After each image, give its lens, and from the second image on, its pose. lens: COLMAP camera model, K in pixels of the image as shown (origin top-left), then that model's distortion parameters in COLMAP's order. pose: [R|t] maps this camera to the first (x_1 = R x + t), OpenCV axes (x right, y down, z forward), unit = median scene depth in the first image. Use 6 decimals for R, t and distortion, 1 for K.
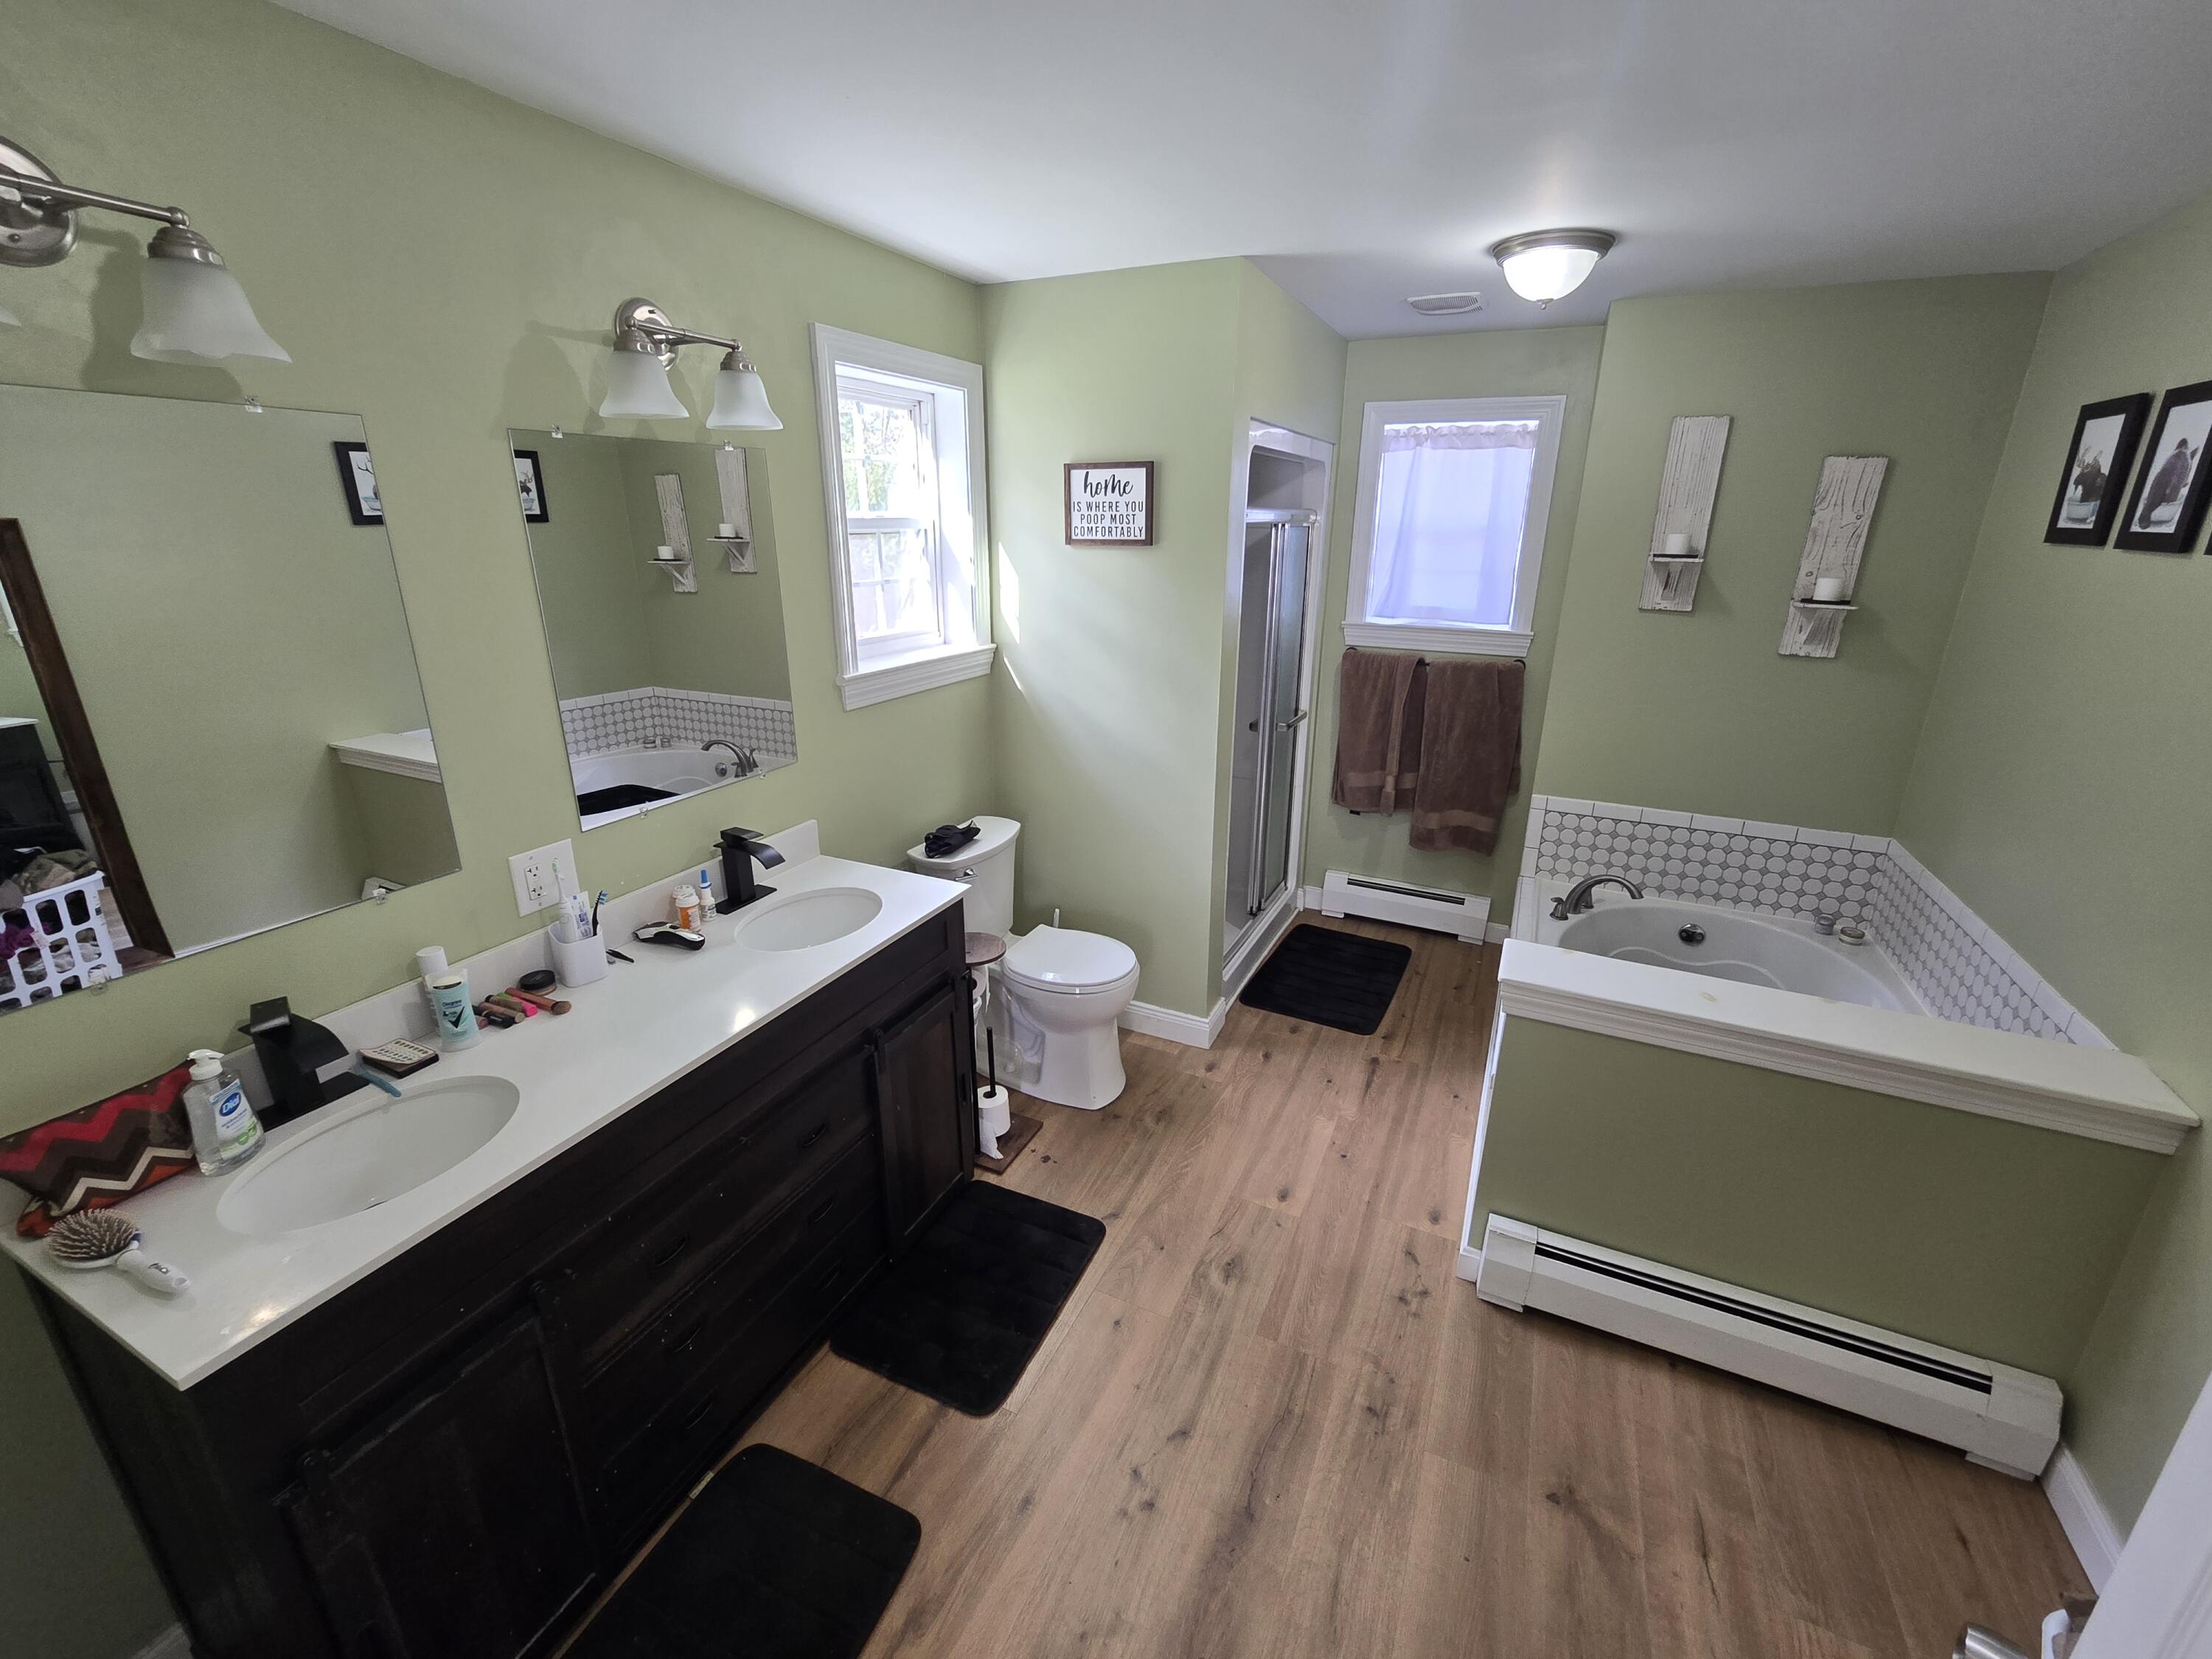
lens RADIAL K [[917.1, 0, 1116.5], [0, 917.1, 813.2], [0, 0, 1]] dist [-0.002638, 0.000641]
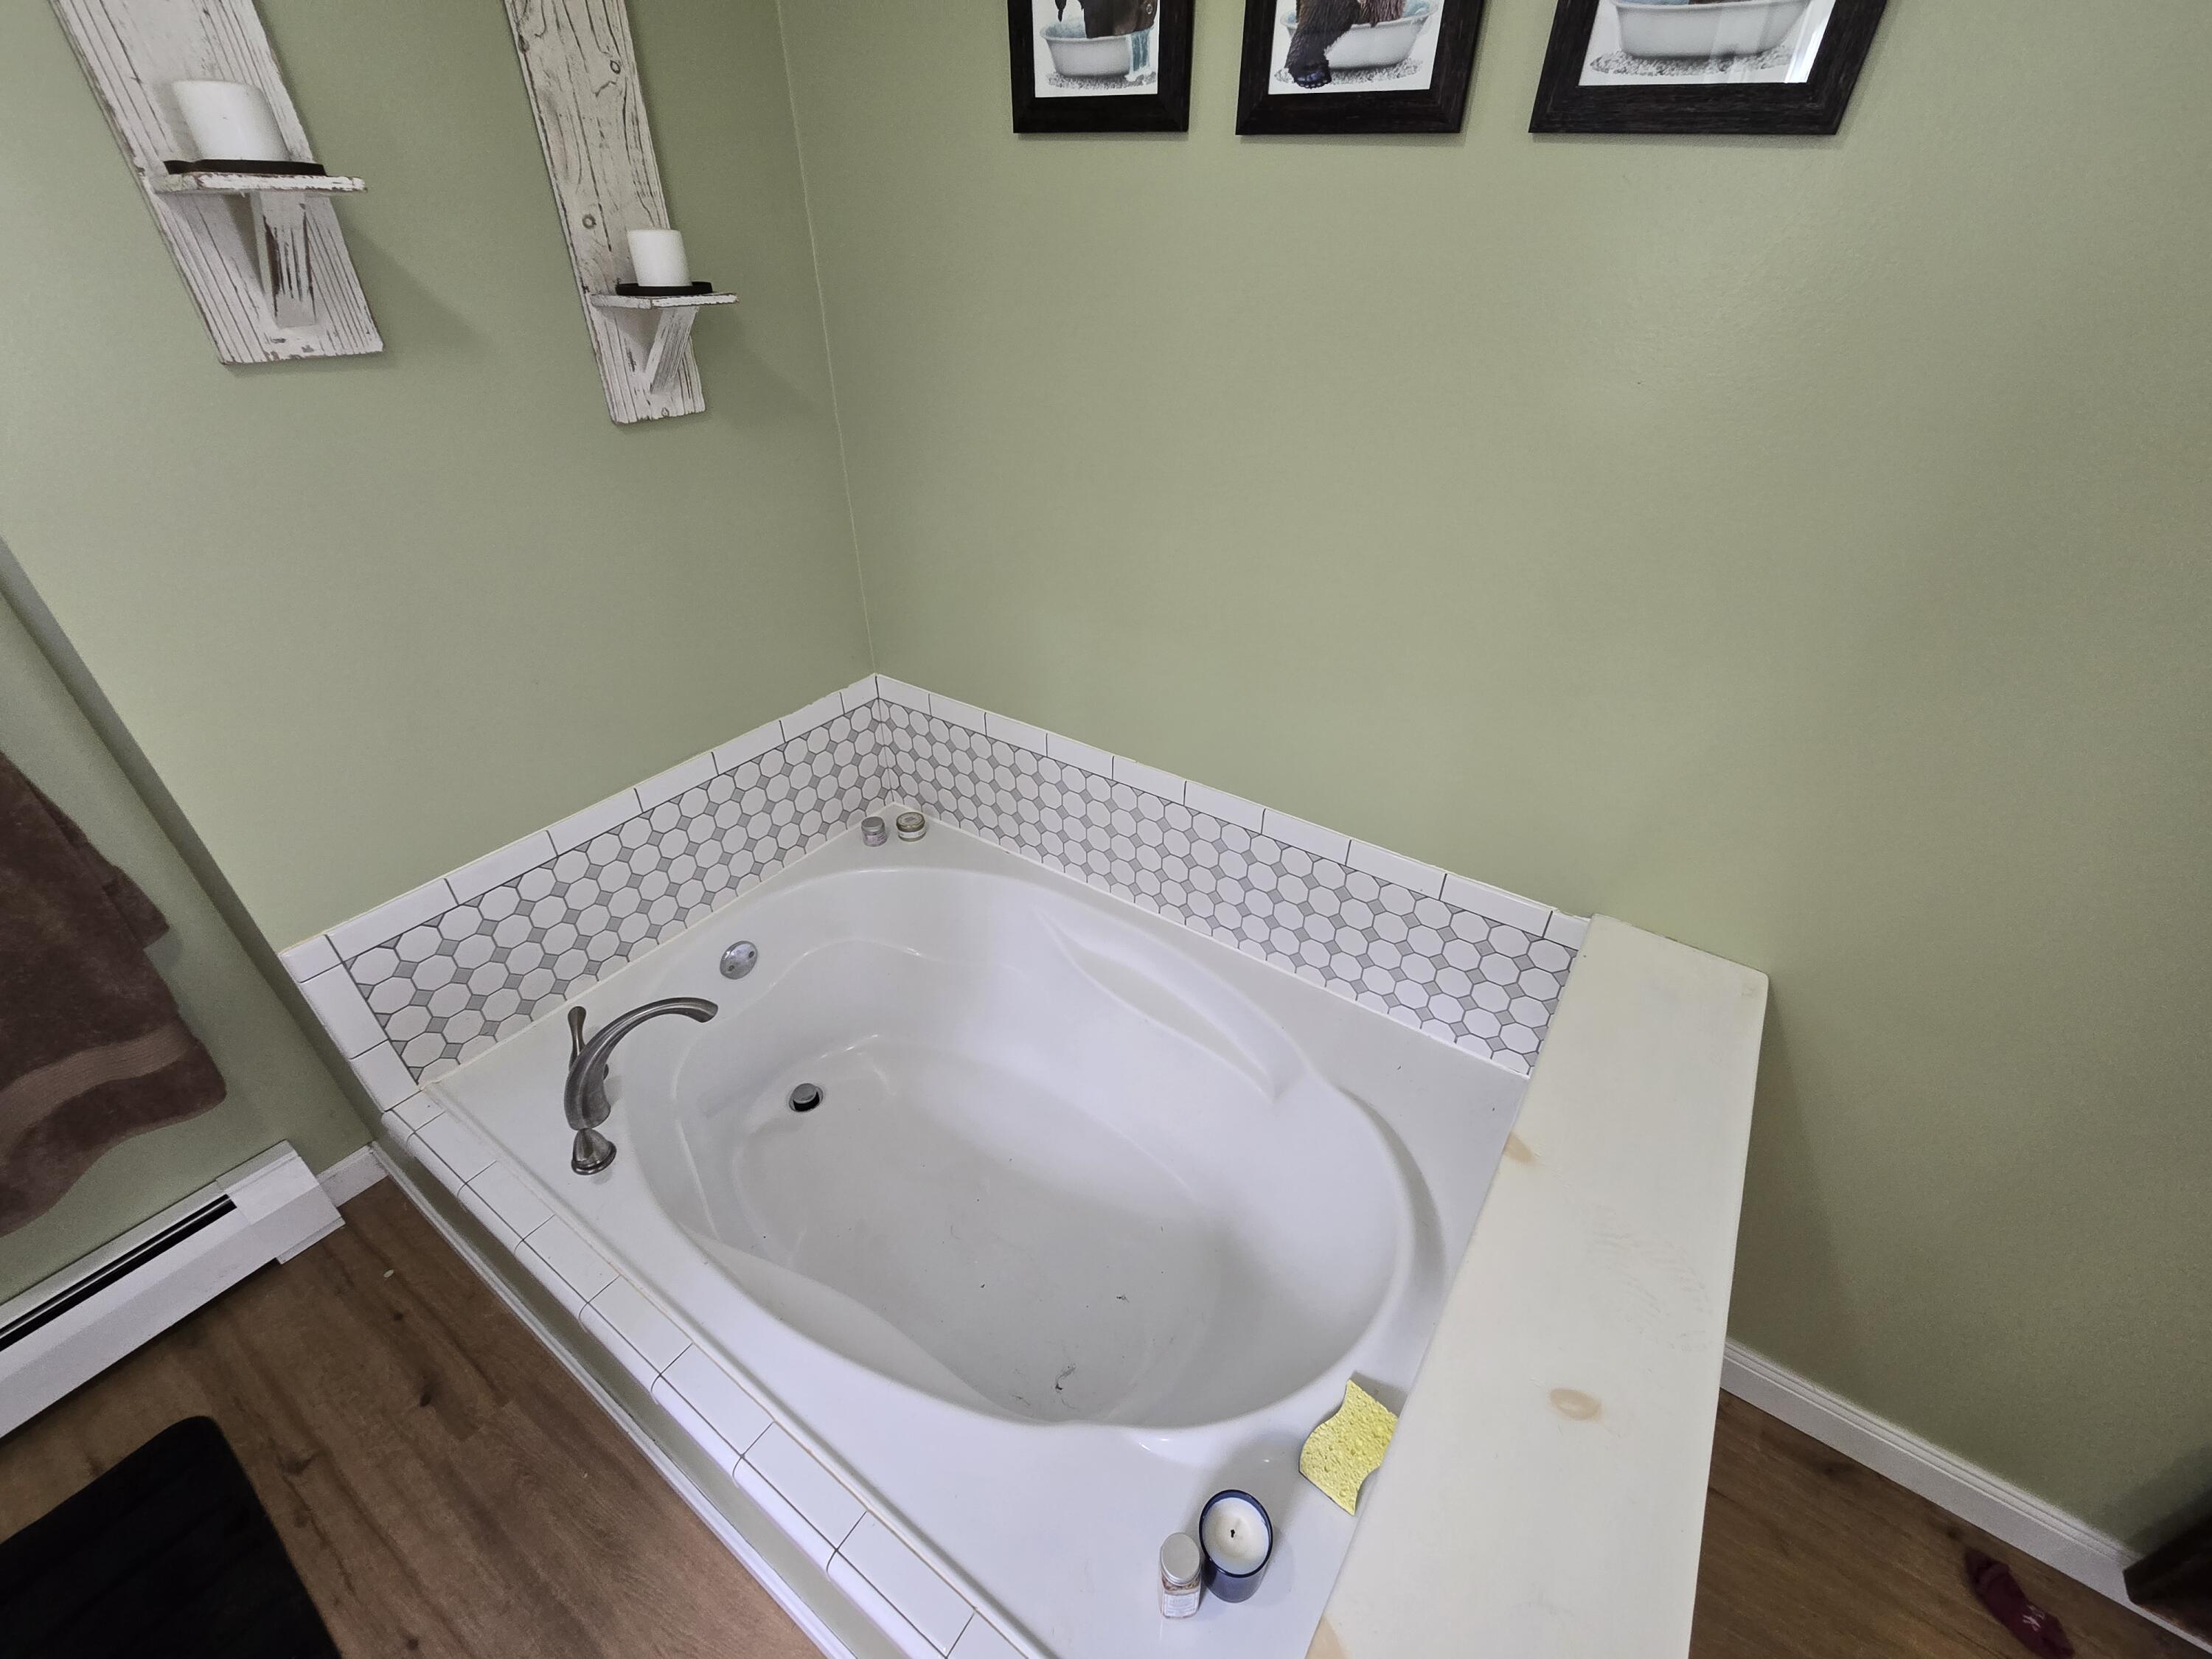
lens RADIAL K [[917.1, 0, 1116.5], [0, 917.1, 813.2], [0, 0, 1]] dist [-0.002638, 0.000641]
pose [[0.162103, -0.557885, 0.813933, 0.270098], [0.288096, 0.815663, 0.501693, -0.165529], [-0.943781, 0.153165, 0.292945, 0.632107]]
